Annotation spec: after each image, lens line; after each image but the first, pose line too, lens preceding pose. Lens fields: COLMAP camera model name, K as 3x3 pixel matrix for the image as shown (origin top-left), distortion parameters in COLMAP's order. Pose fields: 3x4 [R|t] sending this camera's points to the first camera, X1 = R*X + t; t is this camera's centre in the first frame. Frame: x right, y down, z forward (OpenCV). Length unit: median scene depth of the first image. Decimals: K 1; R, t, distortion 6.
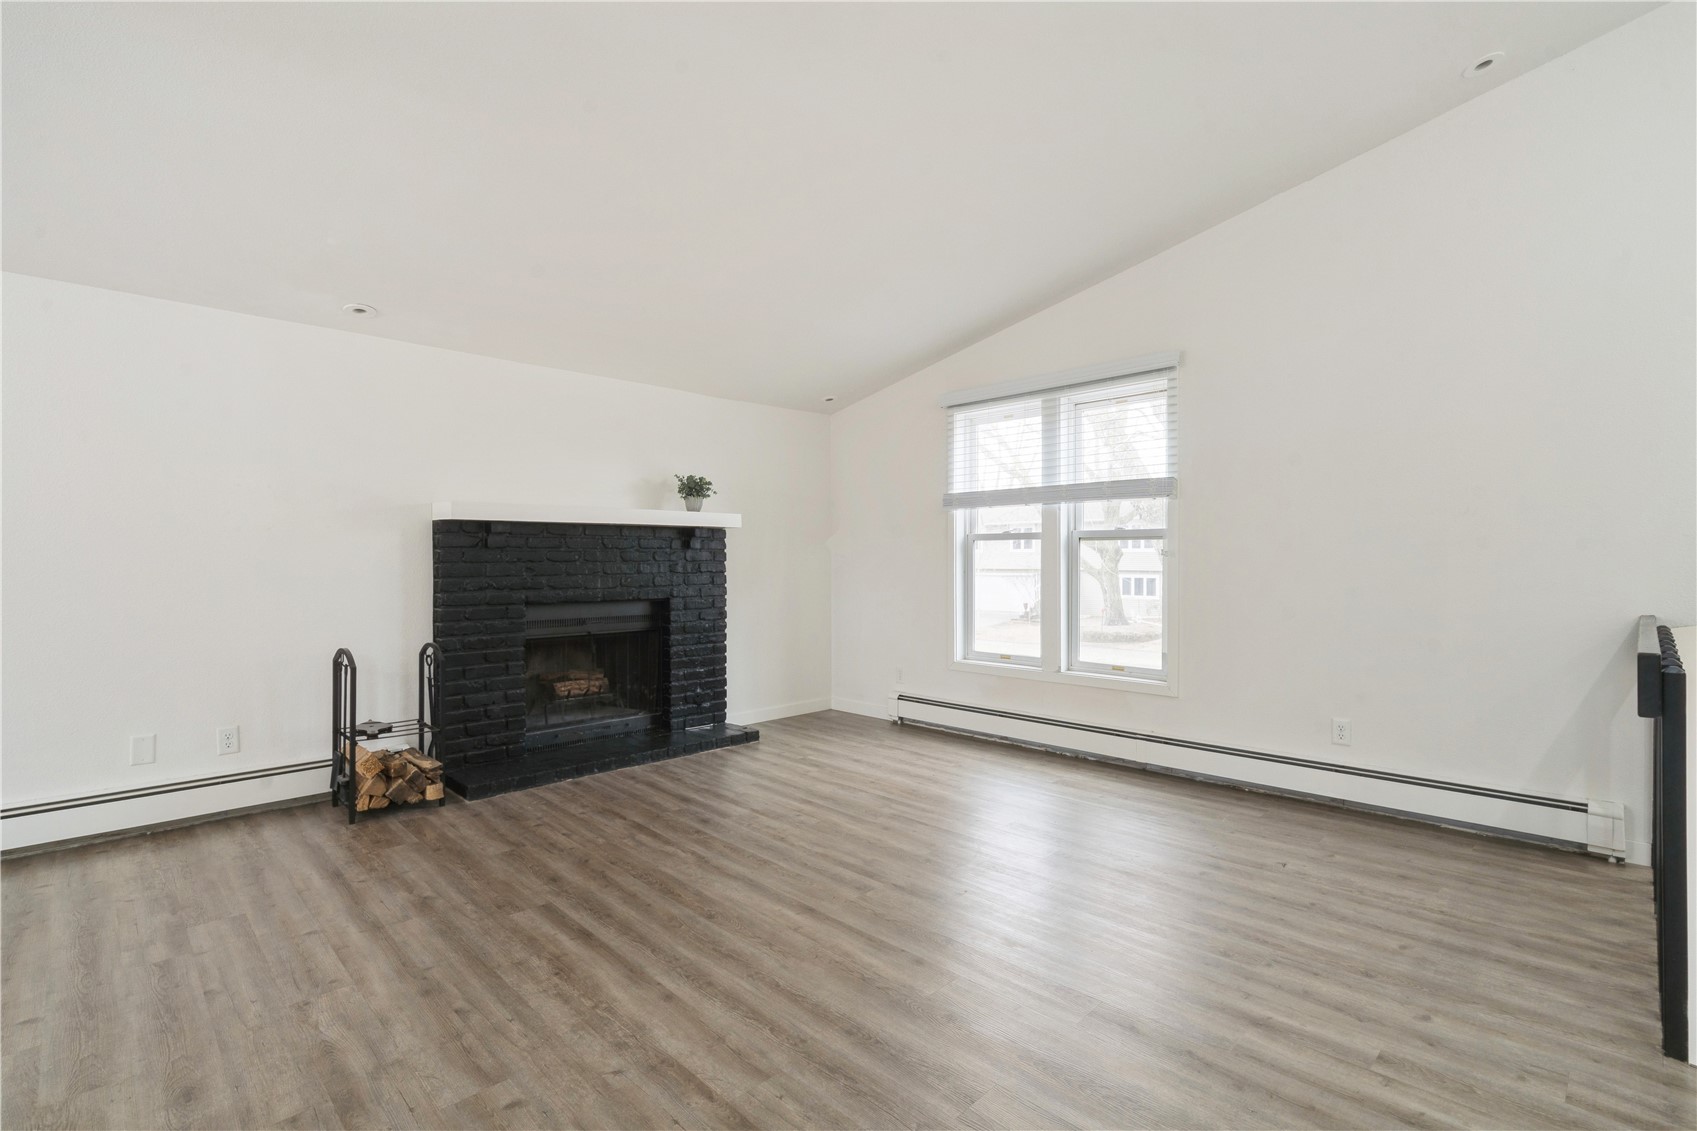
lens RADIAL K [[777.6, 0, 810.8], [0, 777.6, 556.7], [0, 0, 1]] dist [-0.002657, -0.000393]
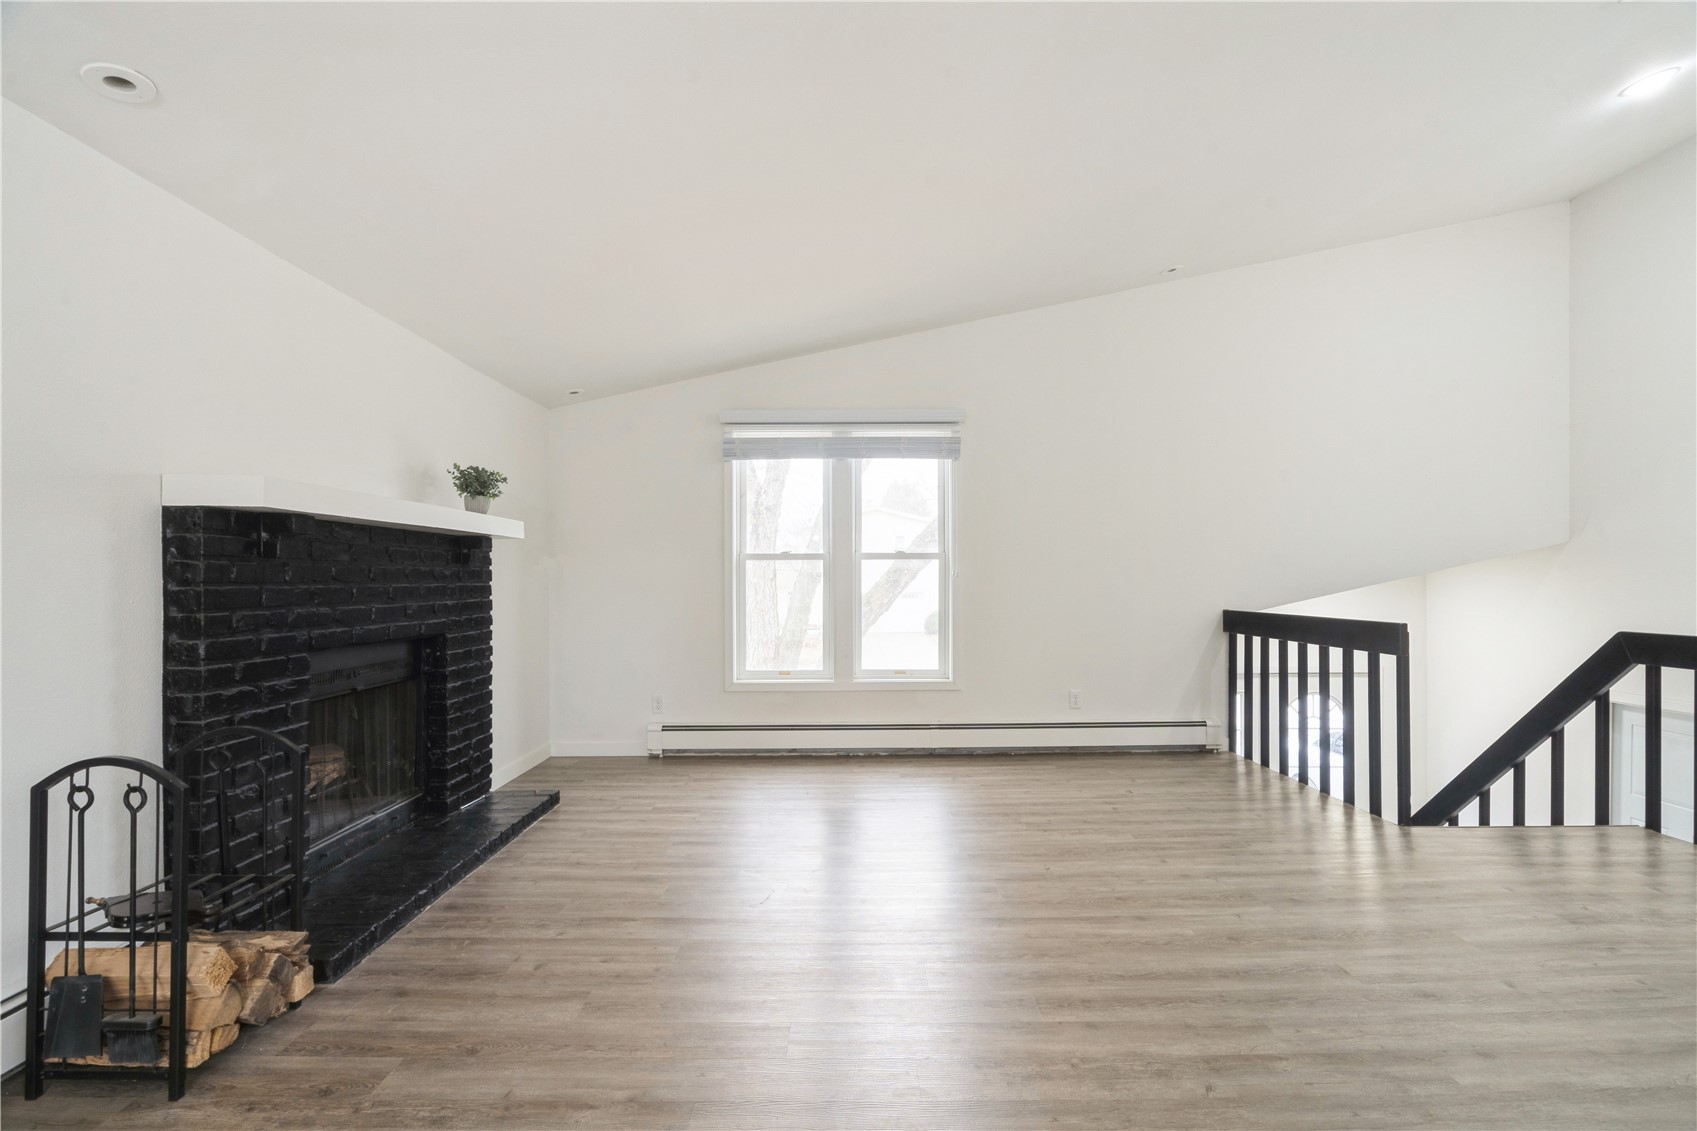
lens RADIAL K [[777.6, 0, 845.6], [0, 777.6, 572.7], [0, 0, 1]] dist [-0.002657, -0.000393]
pose [[0.681925, 0.007731, 0.731381, -0.546013], [-0.002200, 0.999961, -0.008519, 0.004272], [-0.731419, 0.004200, 0.681916, 0.275915]]
